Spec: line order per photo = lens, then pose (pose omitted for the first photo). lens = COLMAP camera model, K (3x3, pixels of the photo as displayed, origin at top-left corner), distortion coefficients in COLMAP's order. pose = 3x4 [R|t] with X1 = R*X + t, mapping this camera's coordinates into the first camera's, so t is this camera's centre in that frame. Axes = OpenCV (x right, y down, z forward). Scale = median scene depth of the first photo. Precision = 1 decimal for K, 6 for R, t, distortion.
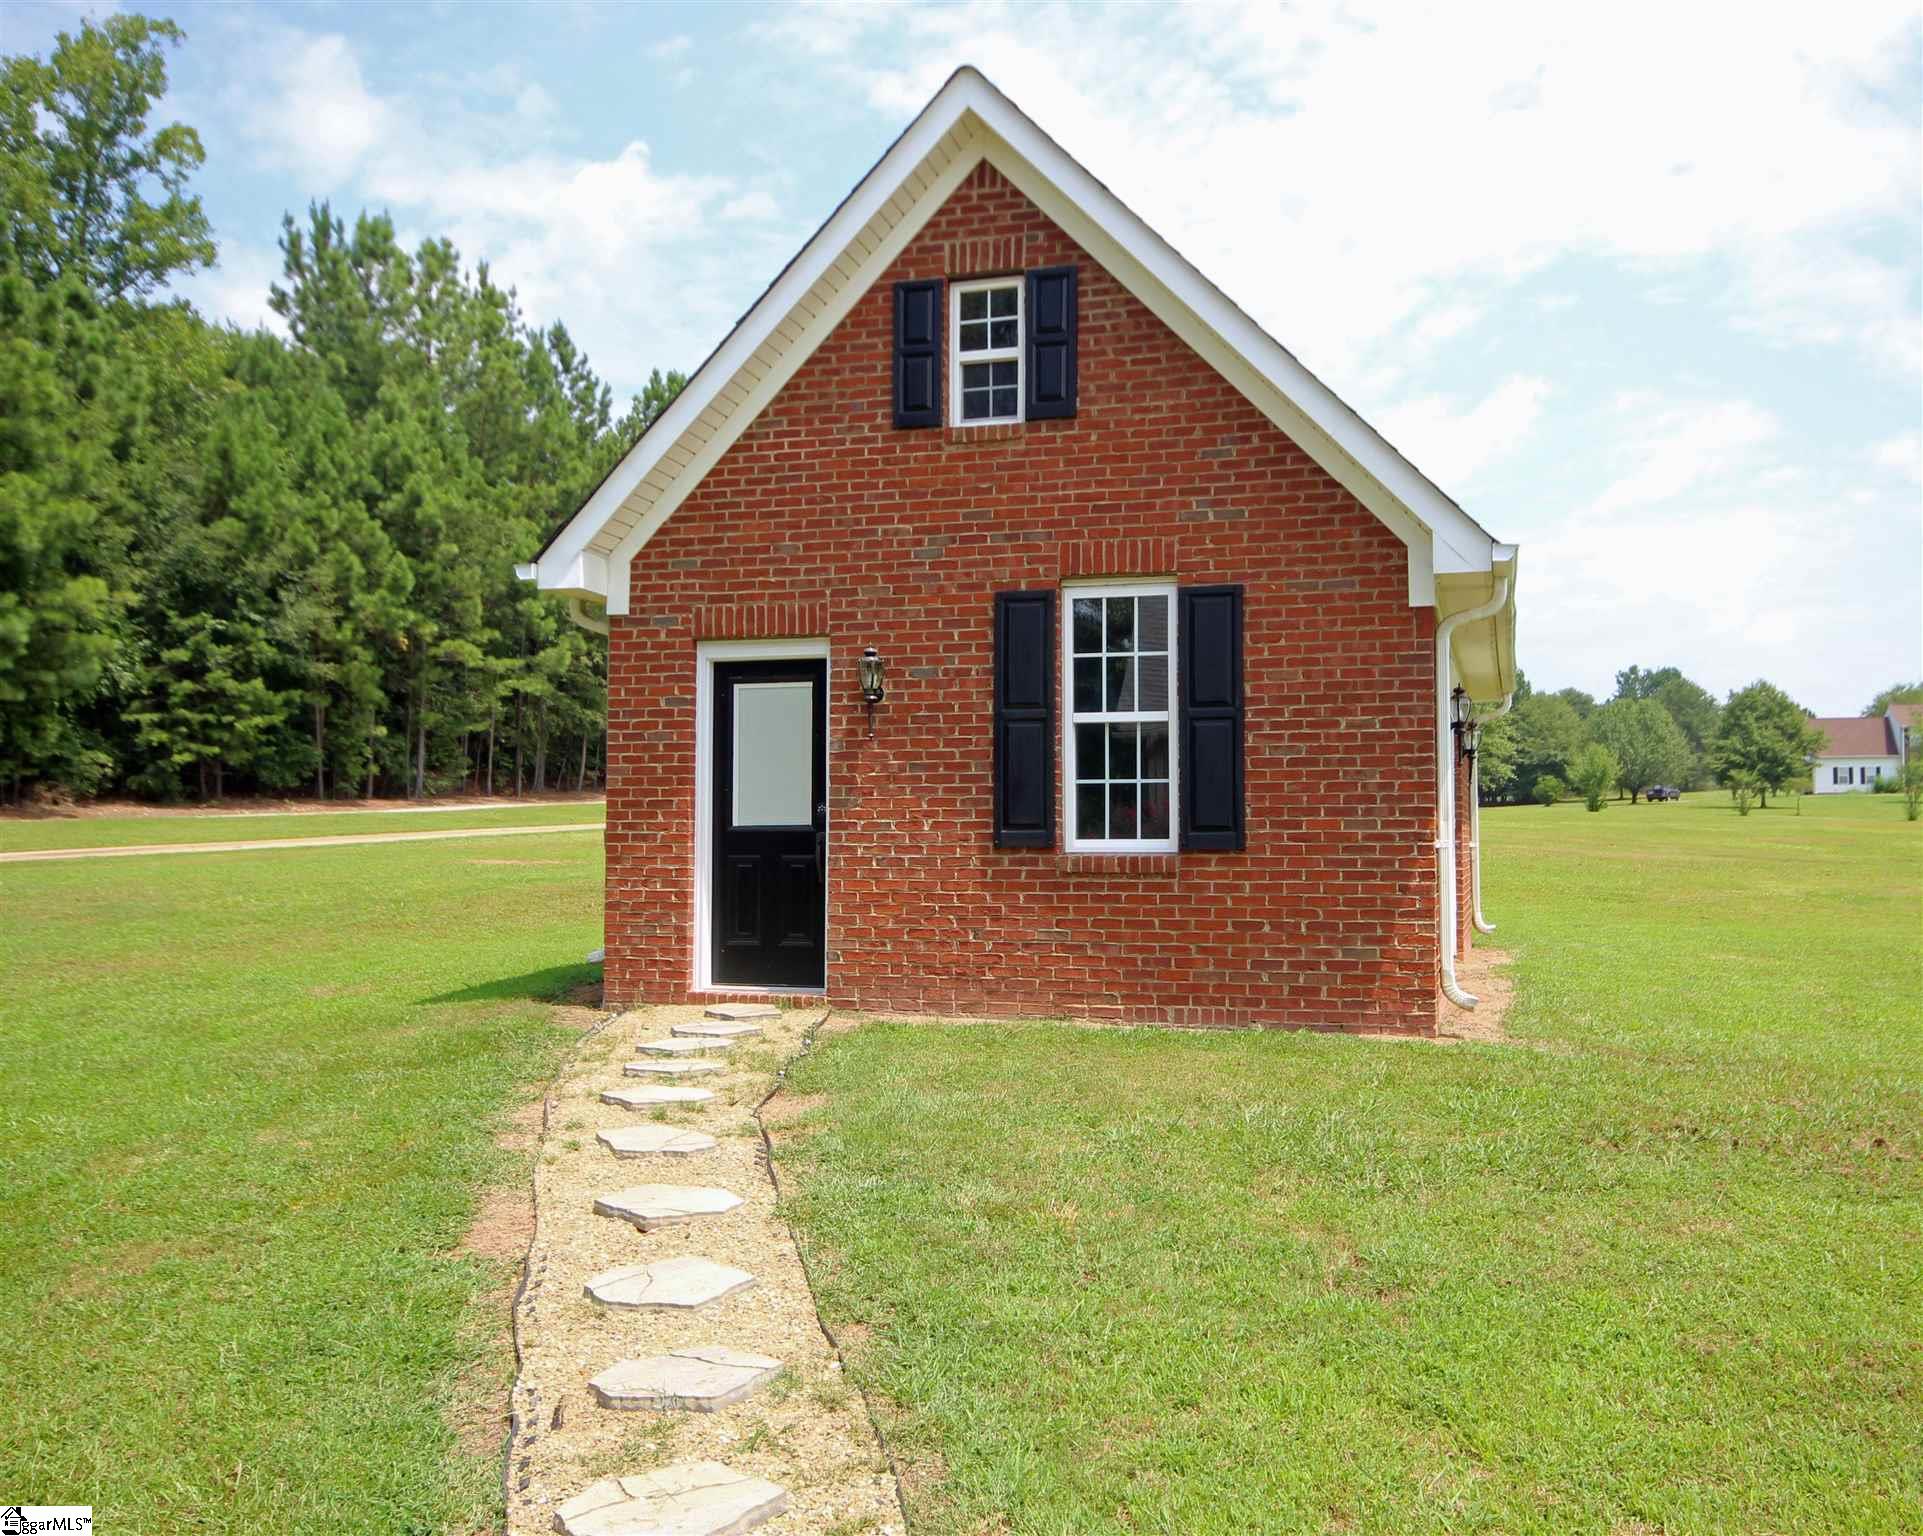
lens RADIAL K [[1710.7, 0, 1071.8], [0, 1710.7, 771.9], [0, 0, 1]] dist [0.053248, -0.010341]
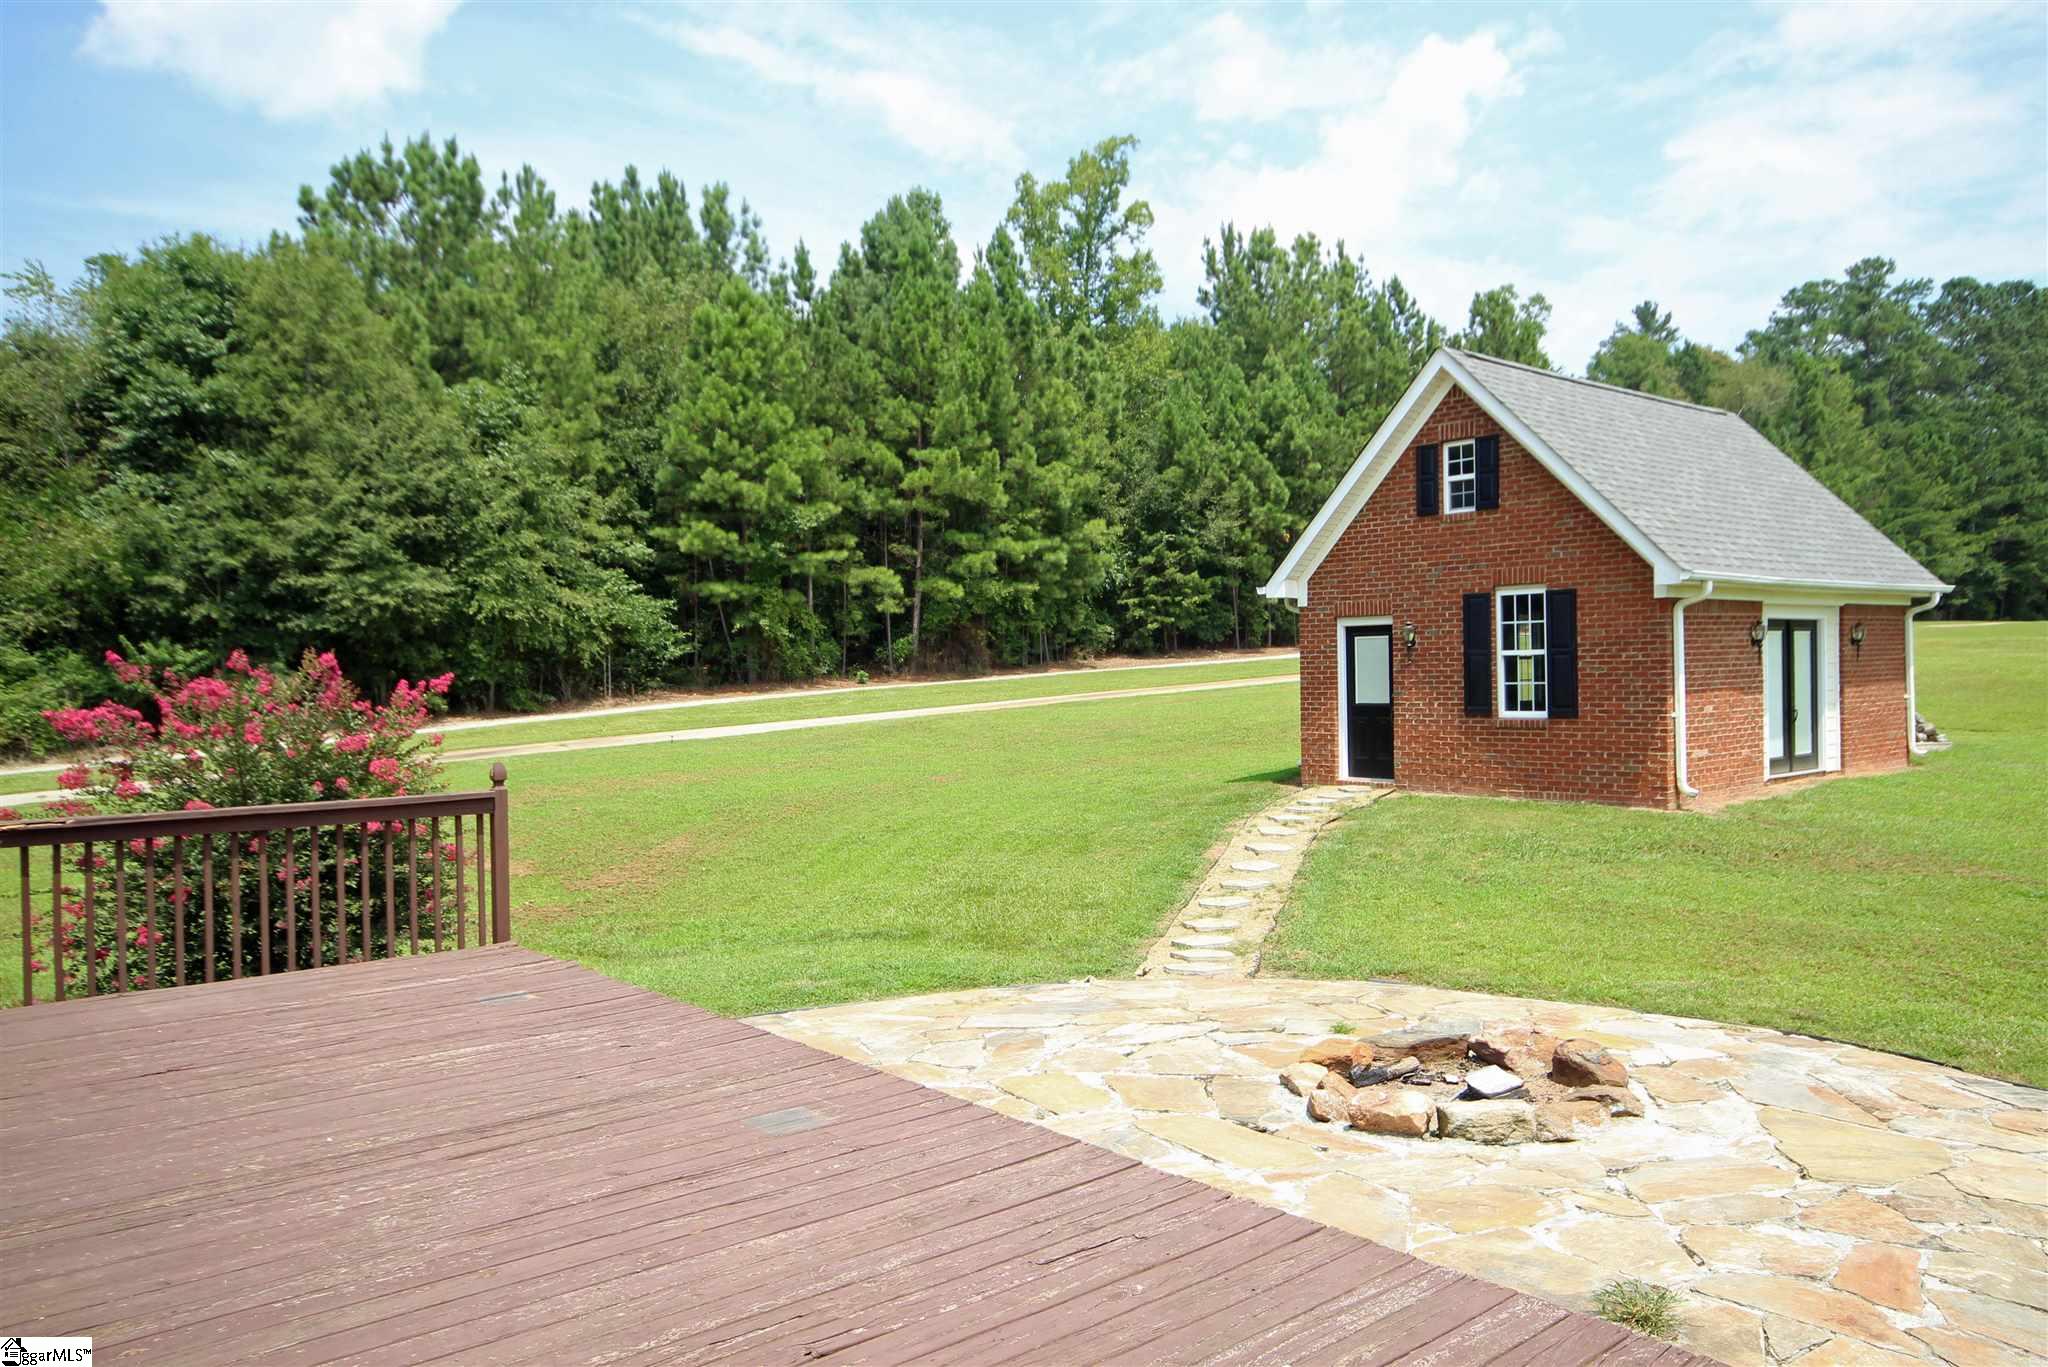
lens RADIAL K [[1524.1, 0, 1024.0], [0, 1524.1, 683.5], [0, 0, 1]] dist [0.054249, 0.000547]
pose [[0.842496, -0.014020, -0.538521, 0.115812], [0.045806, 0.997905, 0.045683, -0.023936], [0.536752, -0.063155, 0.841373, -0.198431]]
